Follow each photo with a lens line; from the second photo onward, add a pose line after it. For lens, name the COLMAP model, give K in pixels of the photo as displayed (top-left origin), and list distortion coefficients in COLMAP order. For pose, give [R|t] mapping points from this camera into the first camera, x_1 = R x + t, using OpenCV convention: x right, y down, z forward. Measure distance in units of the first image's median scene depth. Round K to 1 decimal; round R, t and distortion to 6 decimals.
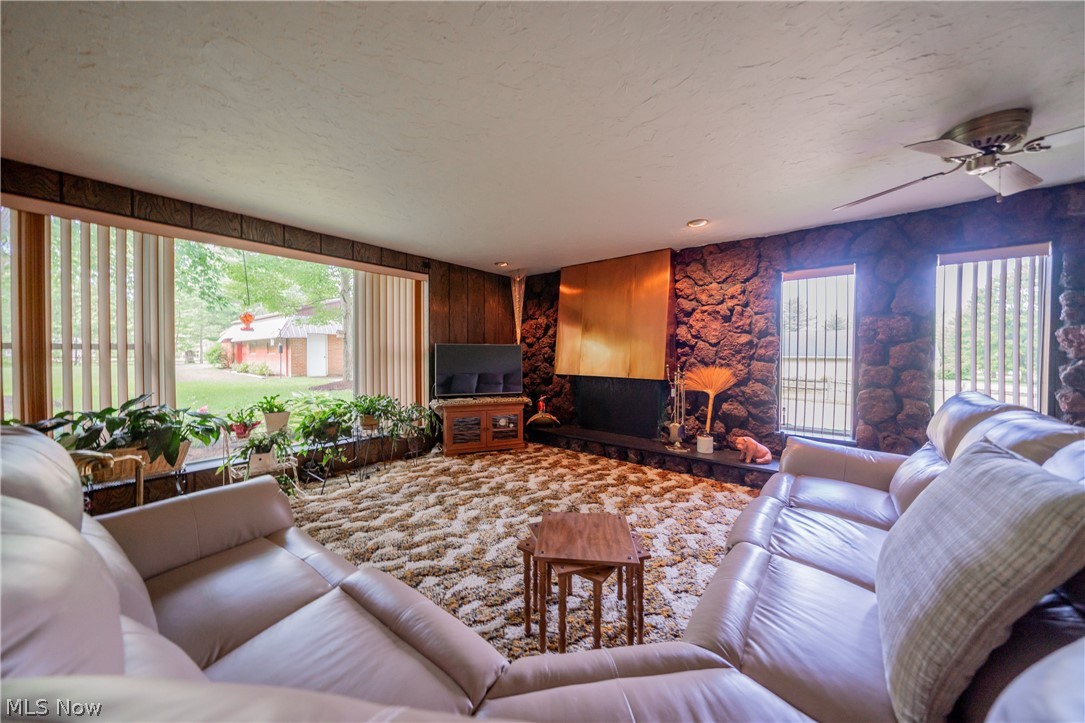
lens RADIAL K [[361.9, 0, 534.6], [0, 361.9, 358.4], [0, 0, 1]] dist [-0.001994, -0.000180]
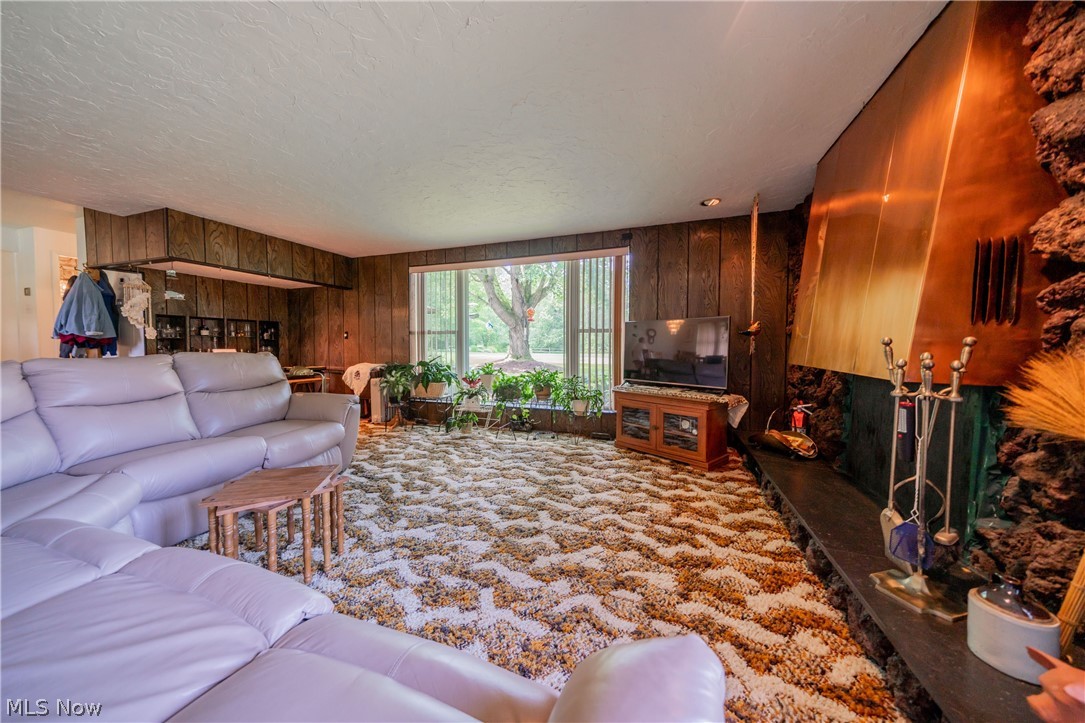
lens RADIAL K [[361.9, 0, 537.7], [0, 361.9, 358.8], [0, 0, 1]] dist [-0.001994, -0.000180]
pose [[0.327035, 0.031482, -0.944488, 0.581565], [-0.014578, 0.999494, 0.028268, 0.033146], [0.944900, 0.004524, 0.327328, 0.567844]]
